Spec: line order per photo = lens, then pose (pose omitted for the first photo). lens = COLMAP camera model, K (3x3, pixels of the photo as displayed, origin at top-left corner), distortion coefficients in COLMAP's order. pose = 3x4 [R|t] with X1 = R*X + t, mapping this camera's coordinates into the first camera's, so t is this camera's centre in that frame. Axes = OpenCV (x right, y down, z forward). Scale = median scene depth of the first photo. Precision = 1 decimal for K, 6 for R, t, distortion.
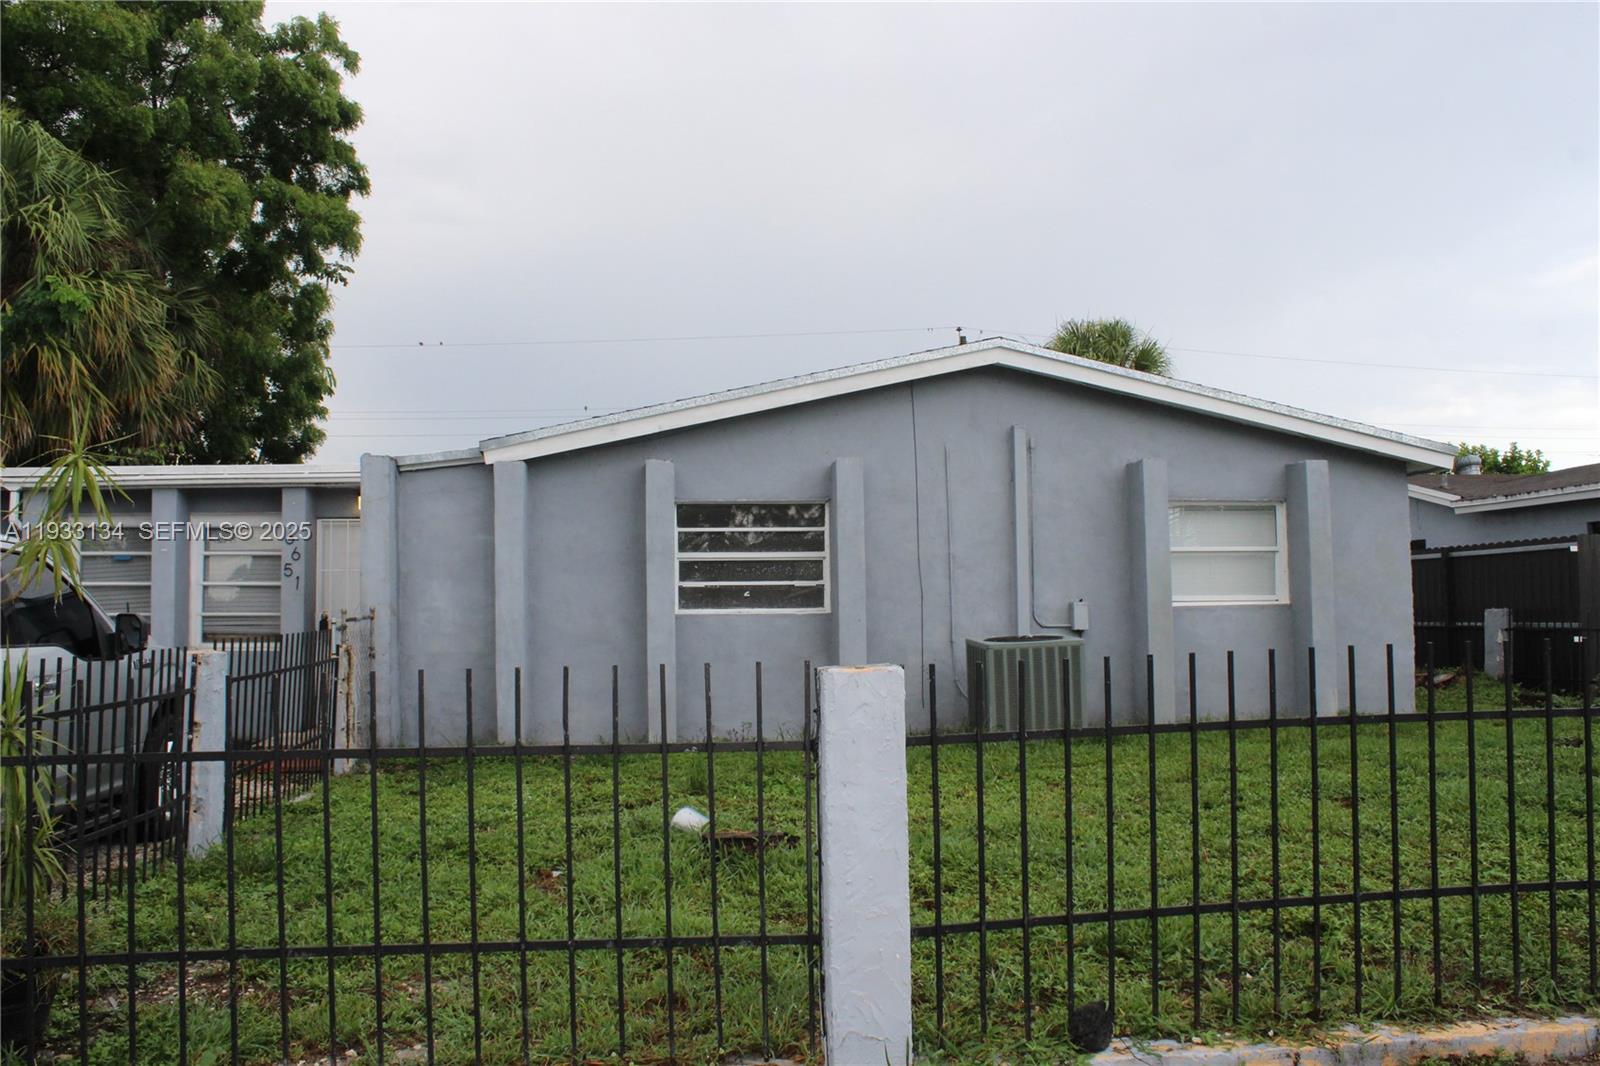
lens RADIAL K [[1333.5, 0, 799.8], [0, 1333.5, 532.5], [0, 0, 1]] dist [-0.151984, 0.117785]
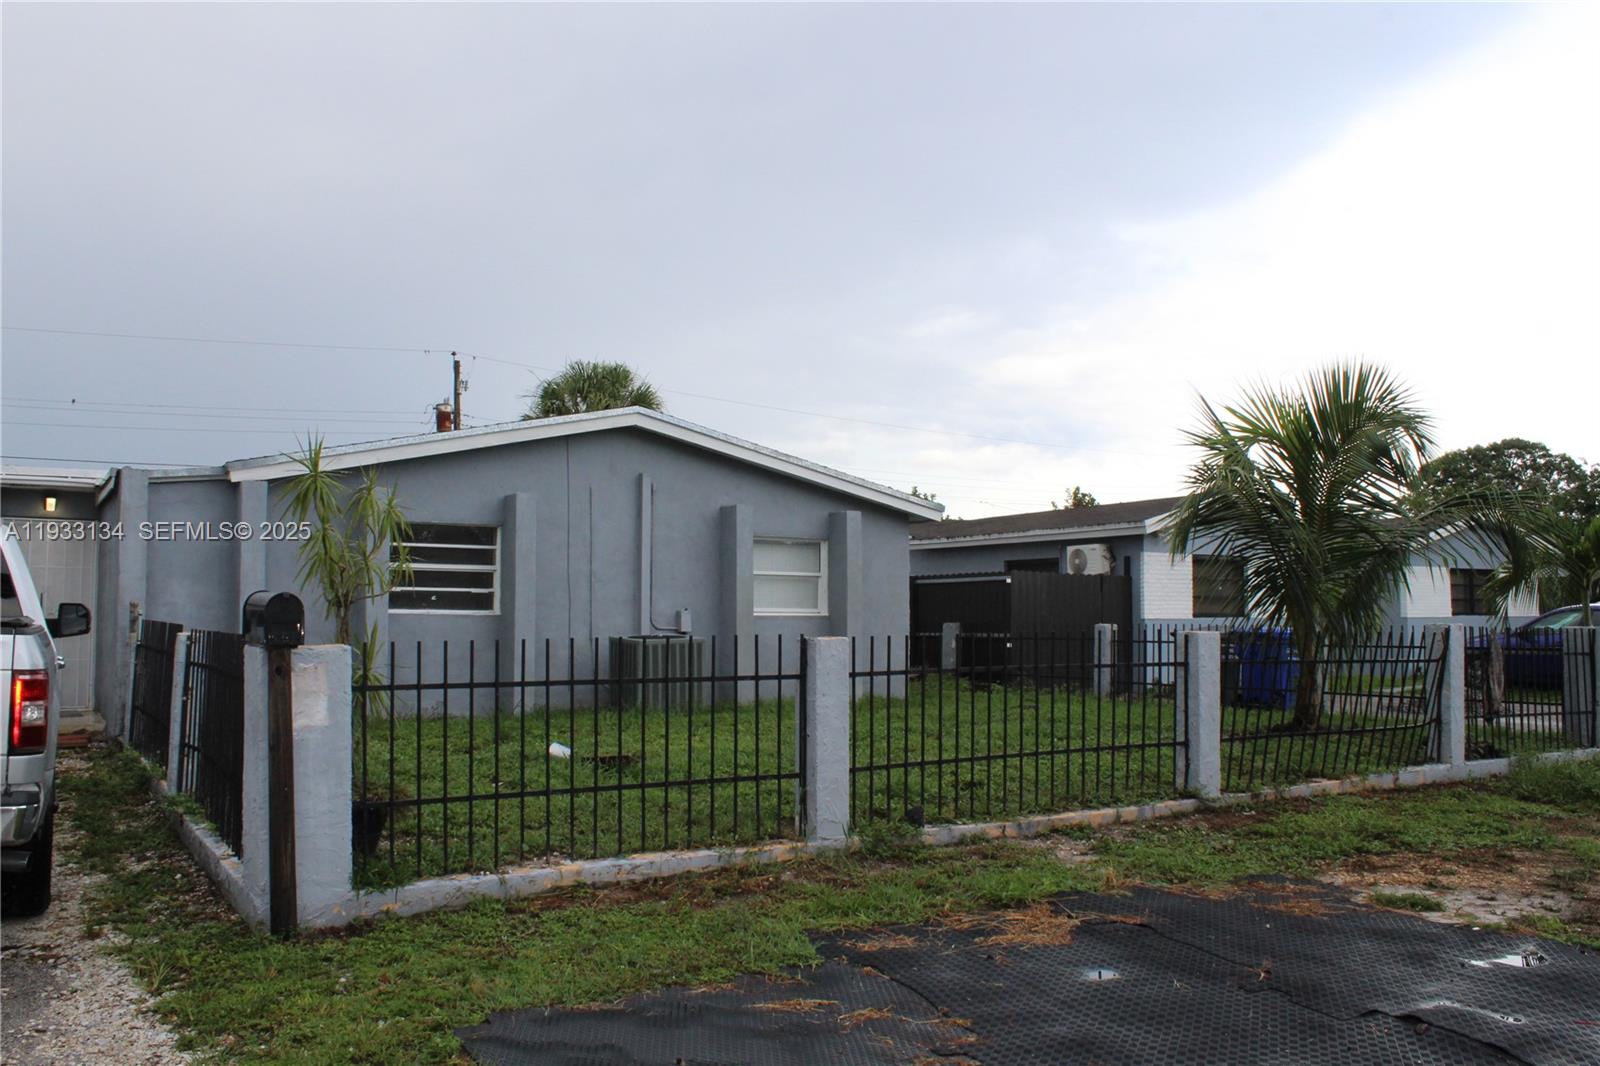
lens RADIAL K [[1333.5, 0, 795.0], [0, 1333.5, 532.1], [0, 0, 1]] dist [-0.151984, 0.117785]
pose [[0.902478, 0.043979, 0.428486, -0.259591], [-0.040474, 0.999031, -0.017292, -0.006893], [-0.428831, -0.001737, 0.903383, -0.239651]]
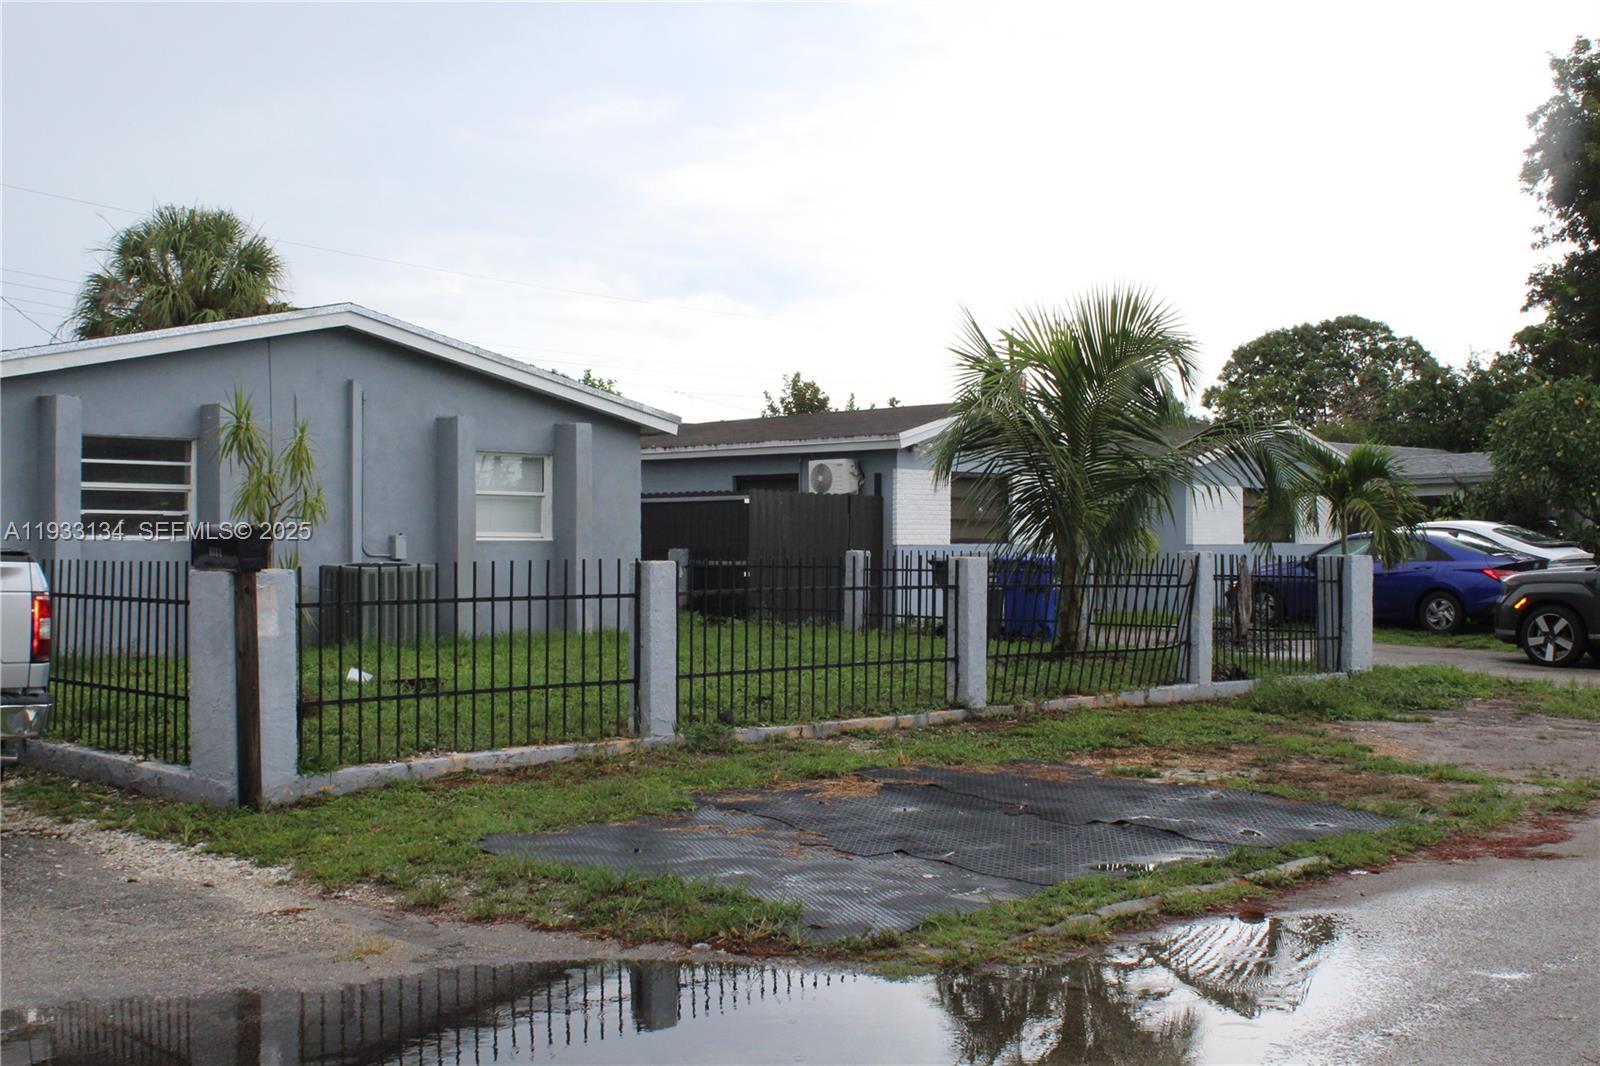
lens RADIAL K [[1900.4, 0, 795.9], [0, 1900.4, 529.1], [0, 0, 1]] dist [-0.075213, 0.000000]
pose [[0.787392, 0.020029, 0.616127, -0.539883], [-0.049223, 0.998323, 0.030453, -0.020691], [-0.614484, -0.054306, 0.787058, -0.523544]]
